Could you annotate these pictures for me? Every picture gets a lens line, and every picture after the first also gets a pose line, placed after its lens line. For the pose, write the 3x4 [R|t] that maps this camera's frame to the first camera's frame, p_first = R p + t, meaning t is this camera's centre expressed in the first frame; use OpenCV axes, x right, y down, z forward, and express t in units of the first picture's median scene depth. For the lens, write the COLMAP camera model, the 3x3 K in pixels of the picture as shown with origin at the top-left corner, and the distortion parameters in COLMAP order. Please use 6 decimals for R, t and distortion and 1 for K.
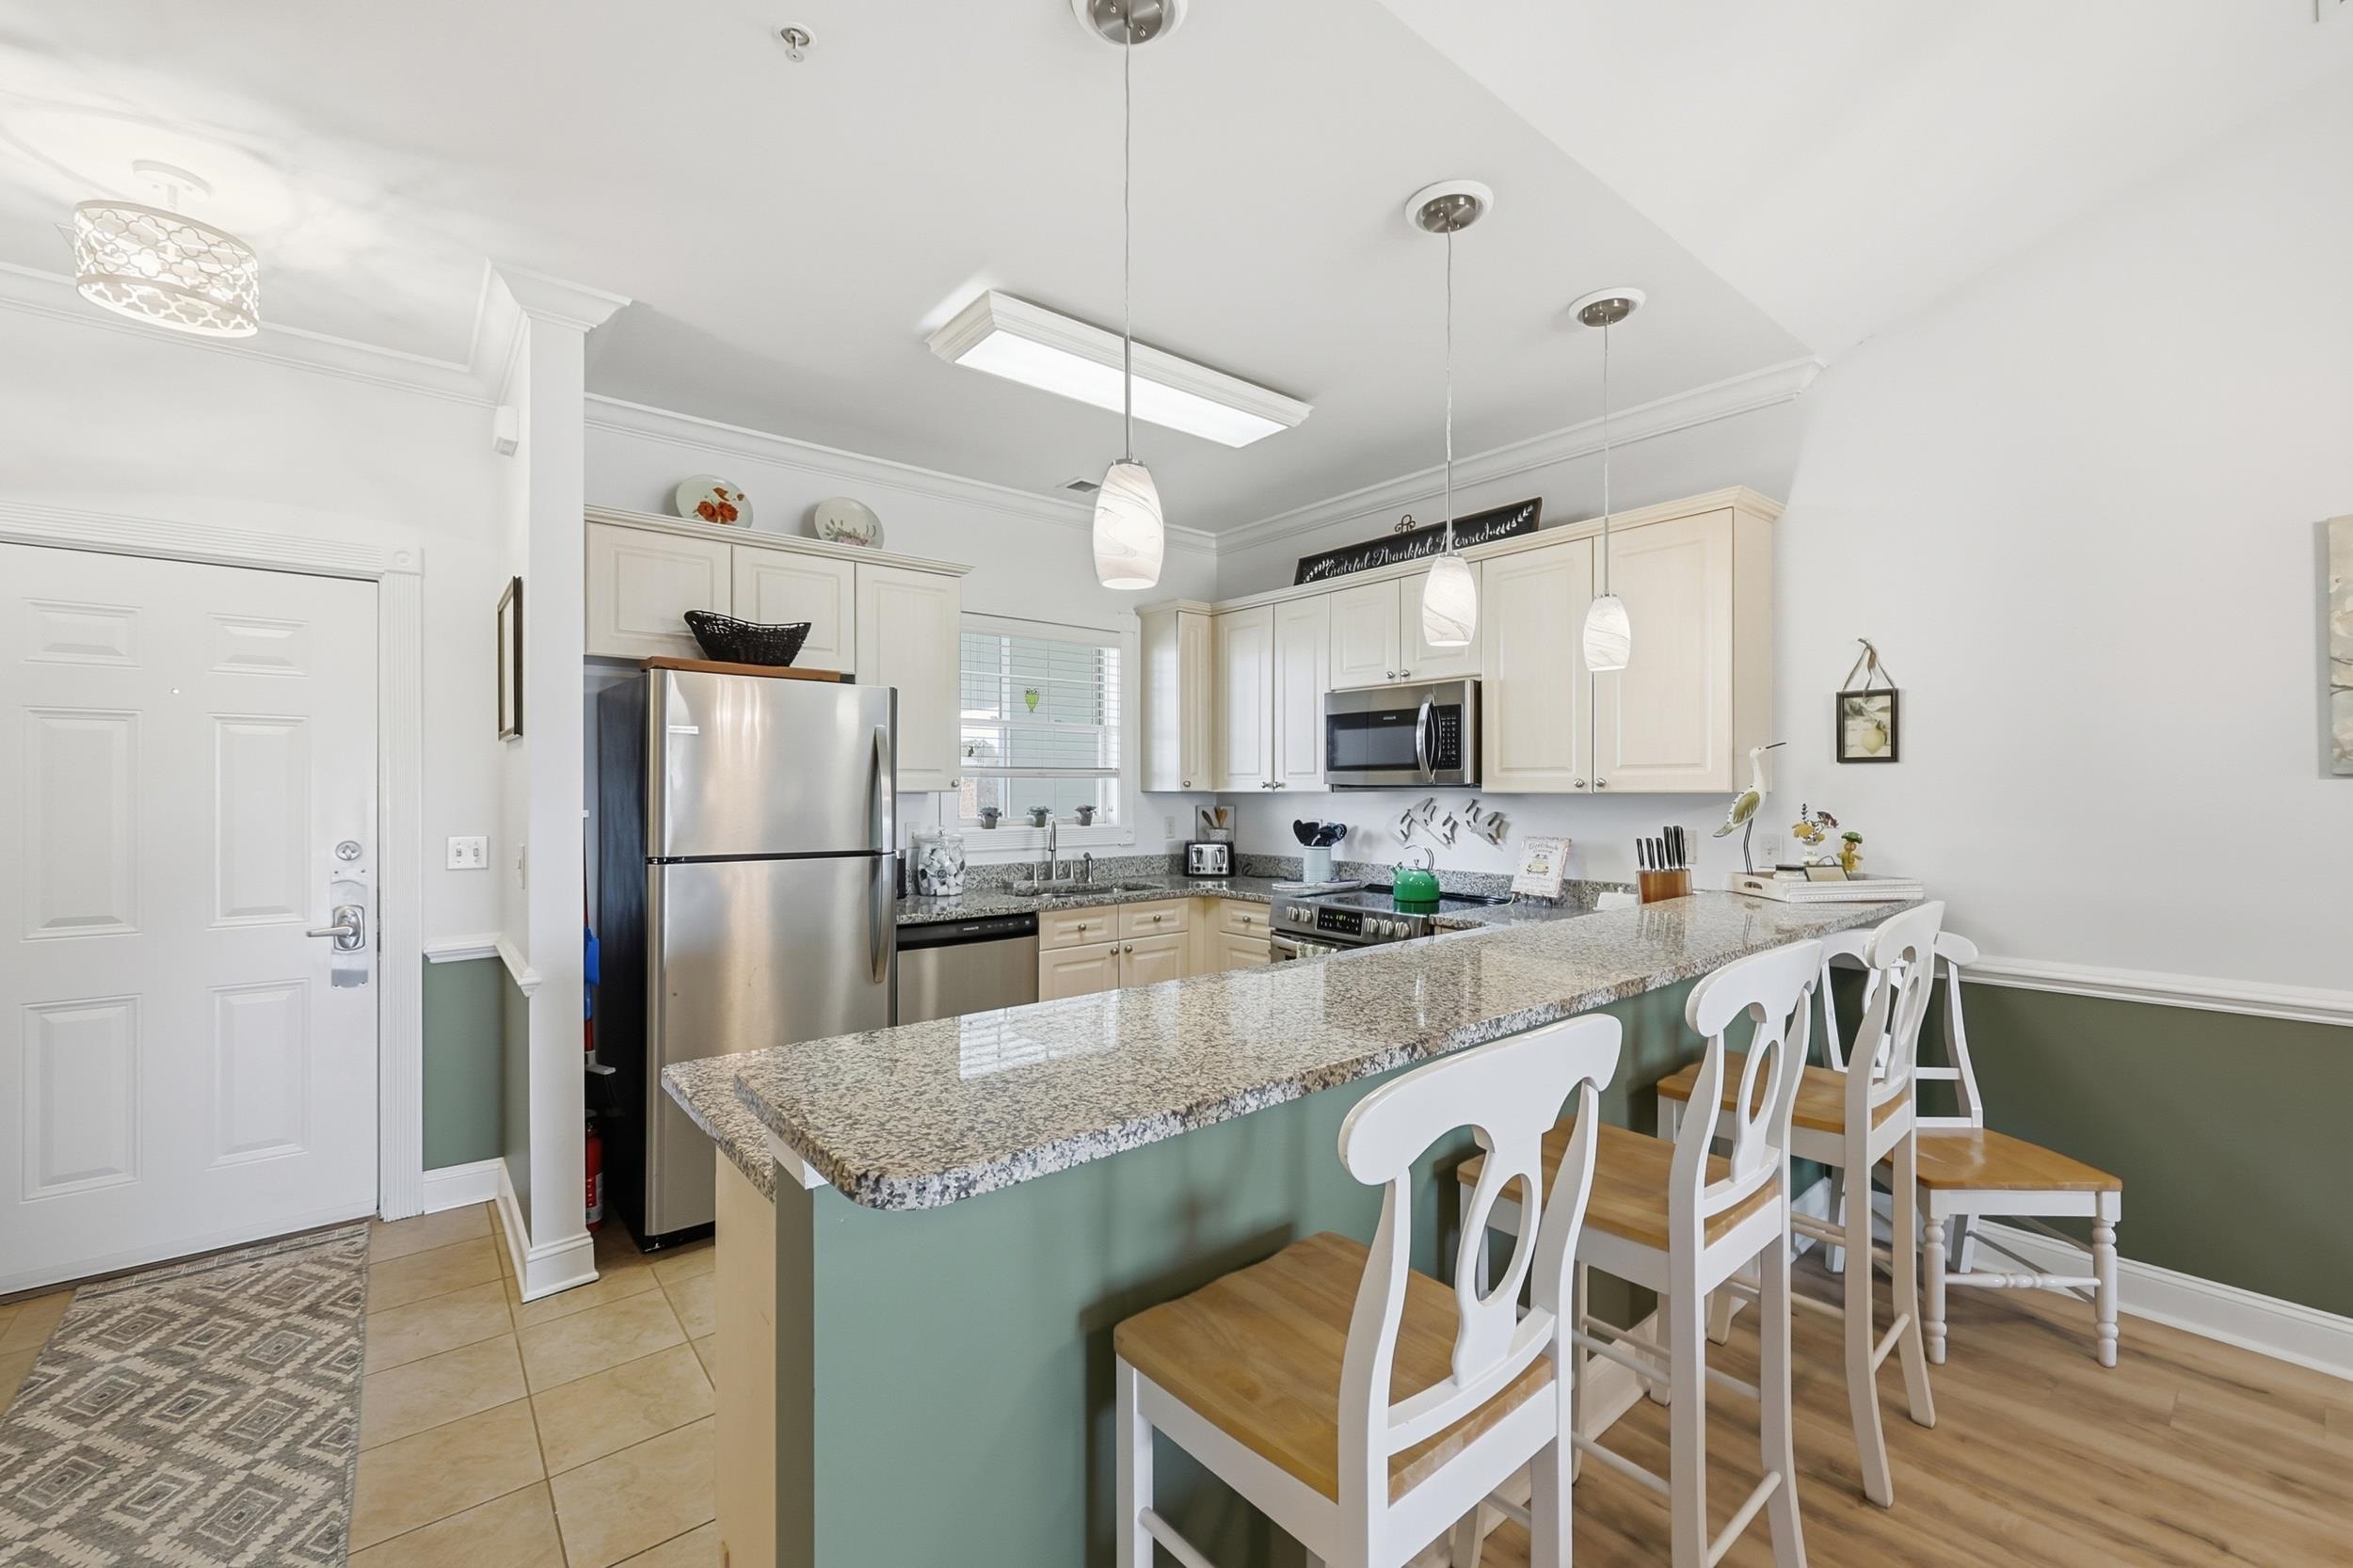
lens RADIAL K [[959.4, 0, 1176.5], [0, 959.4, 784.0], [0, 0, 1]] dist [0.001337, -0.000143]
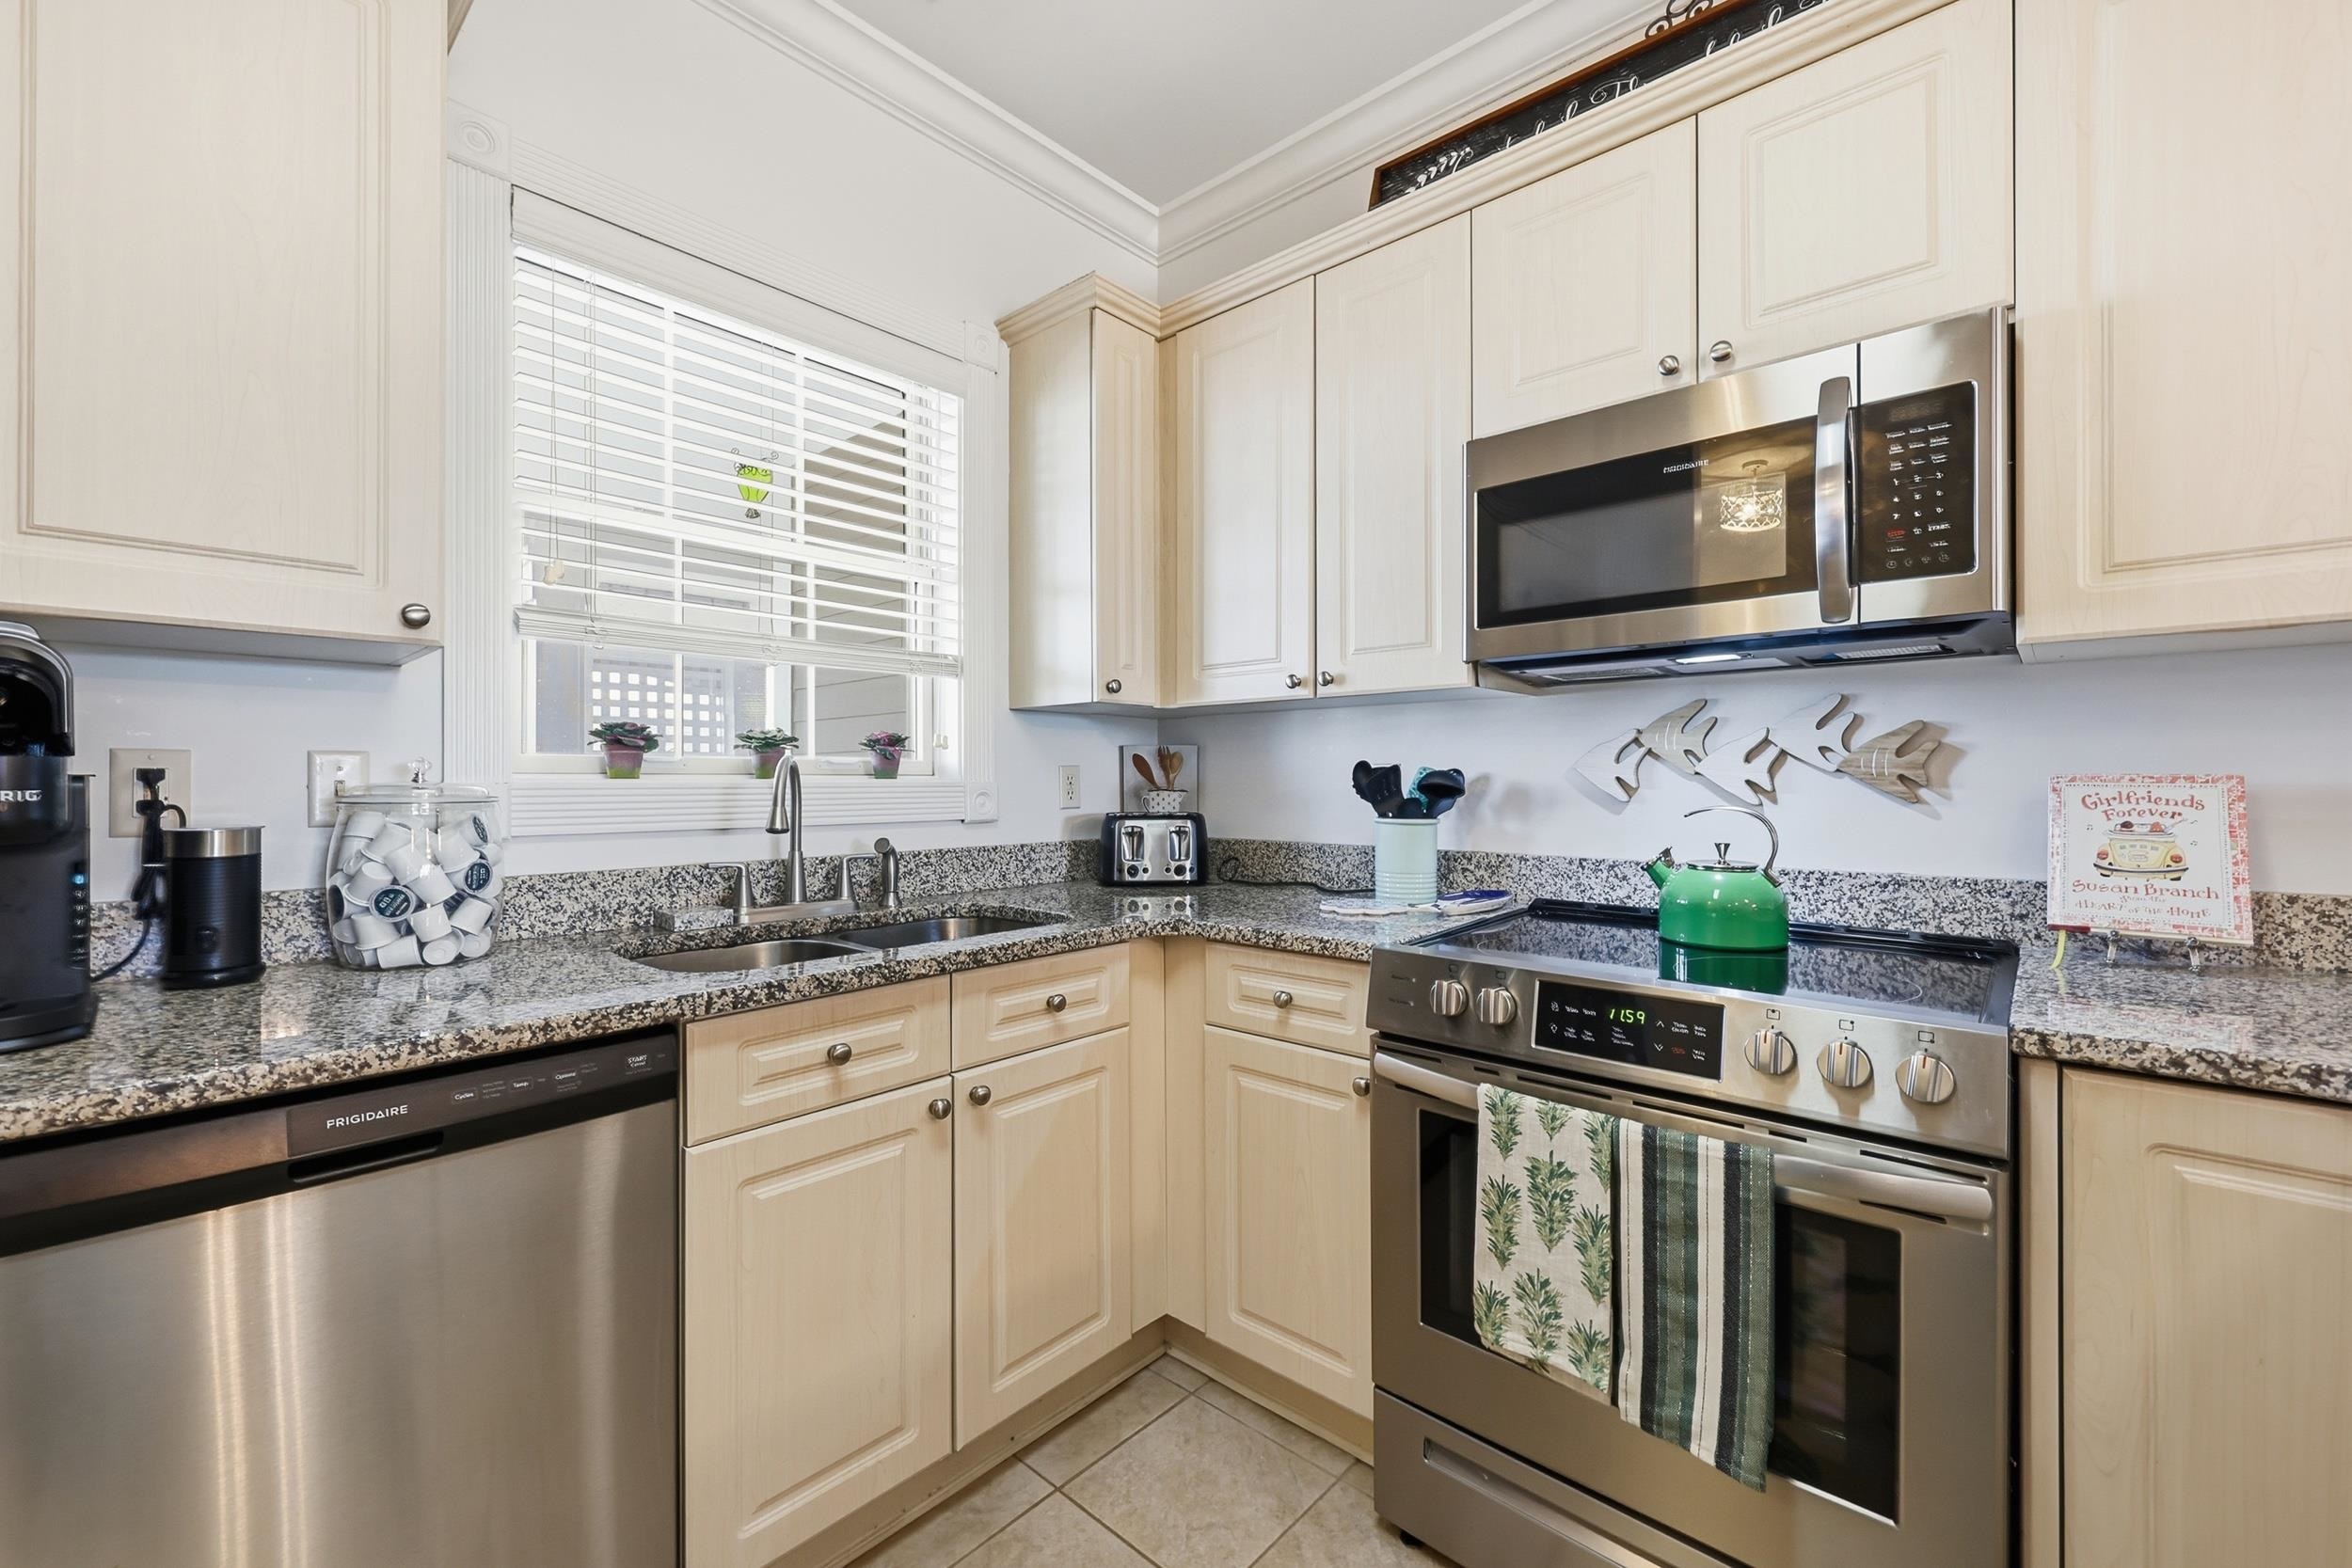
lens RADIAL K [[958.9, 0, 1176.0], [0, 958.9, 784.0], [0, 0, 1]] dist [0.001337, -0.000143]
pose [[0.989859, -0.001983, 0.142041, -0.025494], [0.001315, 0.999988, 0.004794, 0.047072], [-0.142049, -0.004558, 0.989849, 0.575360]]
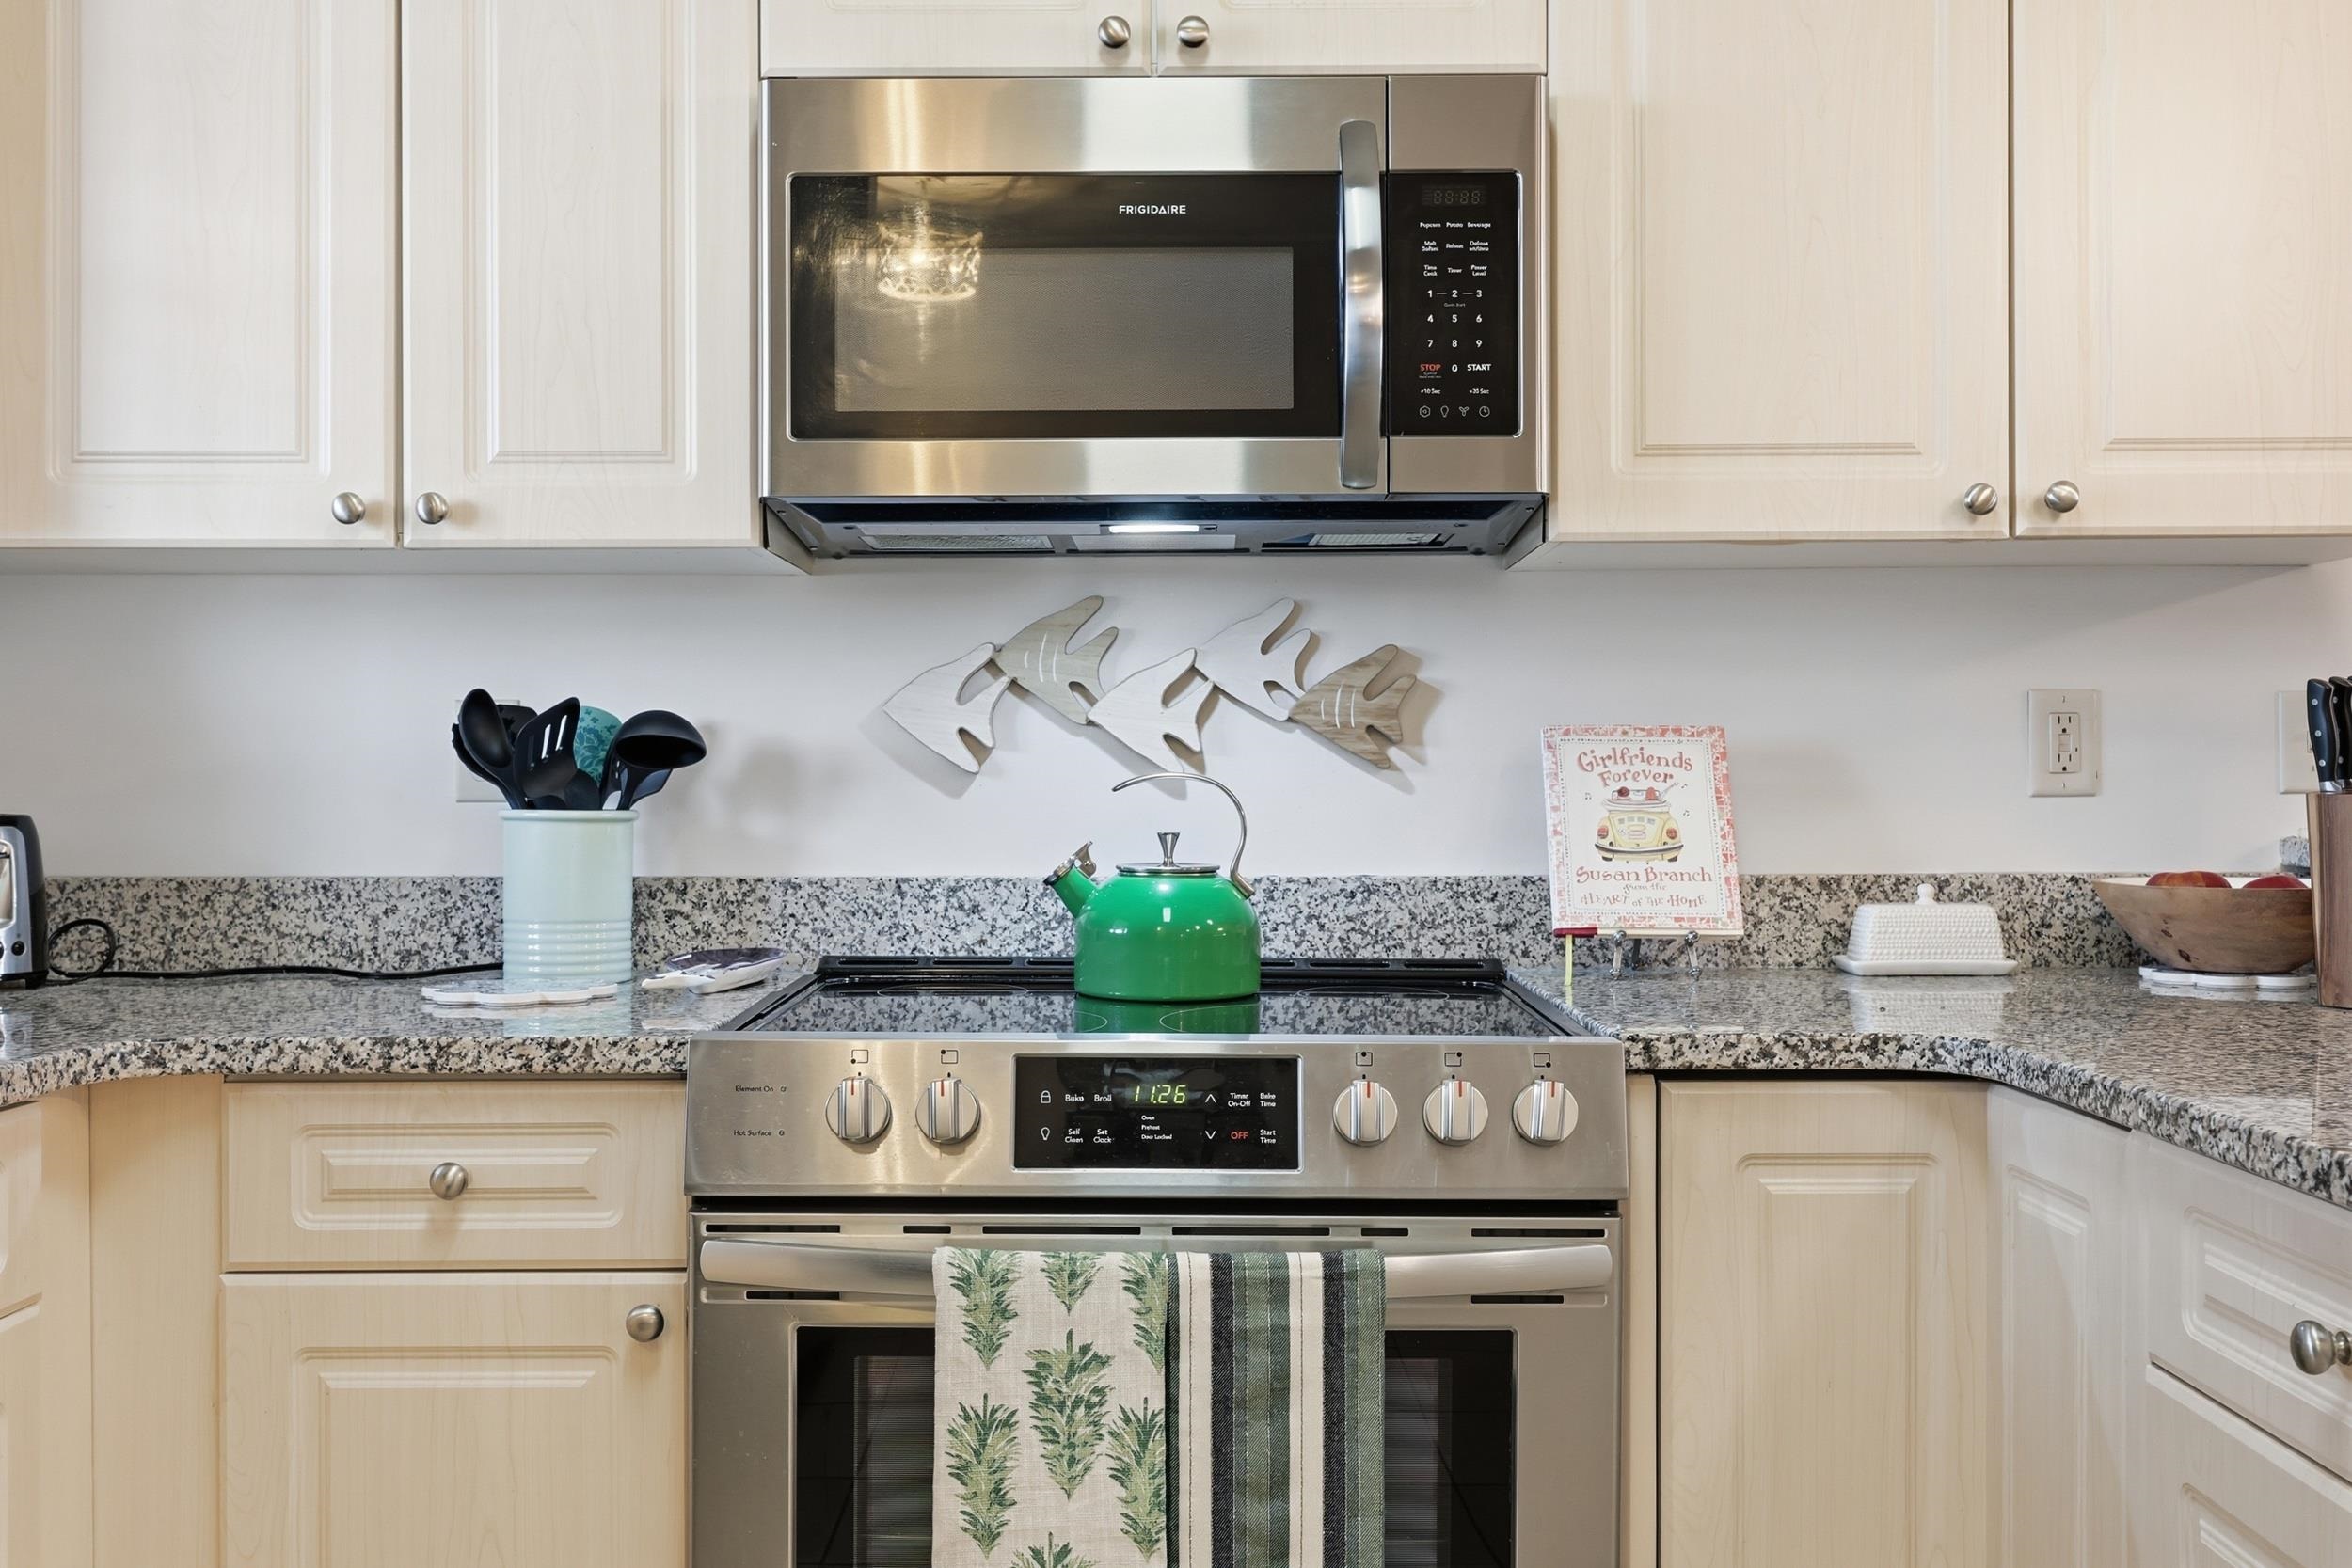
lens RADIAL K [[2264.4, 0, 1178.8], [0, 2264.4, 804.1], [0, 0, 1]] dist [0.007182, 0.000612]
pose [[0.640874, -0.007053, 0.767614, -0.165820], [0.000481, 0.999961, 0.008787, 0.059923], [-0.767646, -0.005262, 0.640852, 0.568609]]
